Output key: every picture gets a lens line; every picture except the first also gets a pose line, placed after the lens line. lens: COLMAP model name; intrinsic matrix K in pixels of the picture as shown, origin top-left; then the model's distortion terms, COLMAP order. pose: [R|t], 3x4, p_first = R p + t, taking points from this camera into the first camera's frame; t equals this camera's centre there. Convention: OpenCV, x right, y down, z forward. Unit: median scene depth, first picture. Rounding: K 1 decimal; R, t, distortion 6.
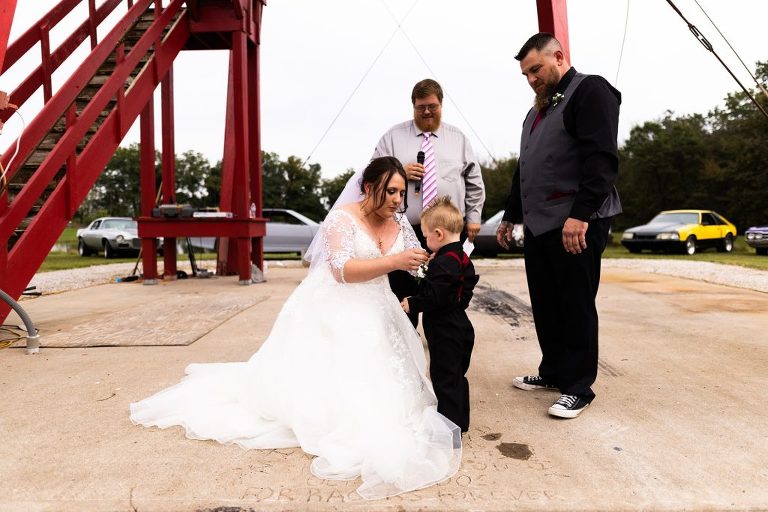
lens RADIAL K [[506.1, 0, 377.1], [0, 506.1, 258.0], [0, 0, 1]] dist [-0.001085, 0.001069]
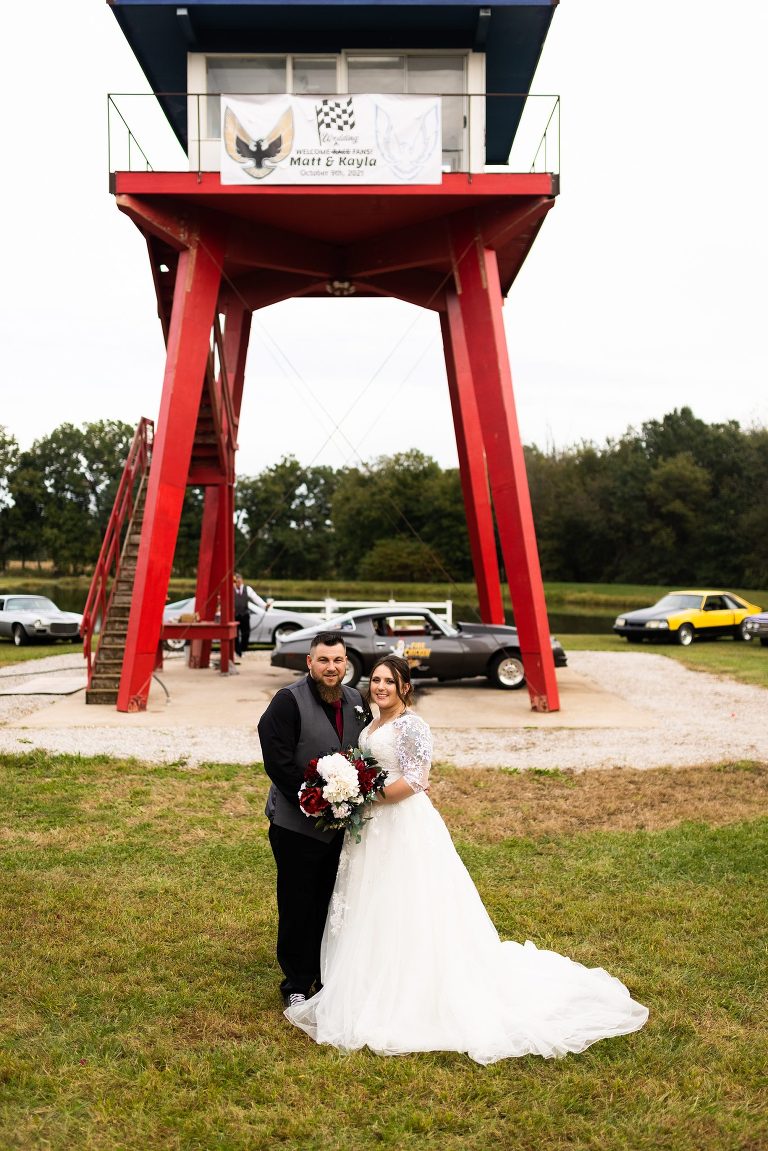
lens RADIAL K [[1248.3, 0, 366.7], [0, 1248.3, 605.9], [0, 0, 1]] dist [0.000559, 0.000656]
pose [[0.999839, 0.004926, 0.017277, 0.006047], [-0.004809, 0.999965, -0.006834, -0.014415], [-0.017310, 0.006750, 0.999827, -0.296070]]
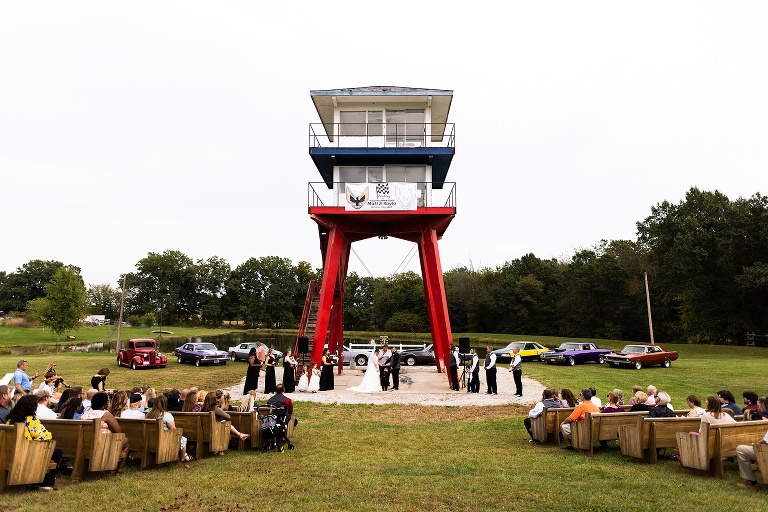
lens RADIAL K [[658.3, 0, 380.9], [0, 658.3, 230.5], [0, 0, 1]] dist [-0.002940, 0.007326]
pose [[0.999940, 0.008019, 0.007460, -0.002471], [-0.006660, 0.985920, -0.167088, -0.024037], [-0.008695, 0.167028, 0.985914, -0.494365]]
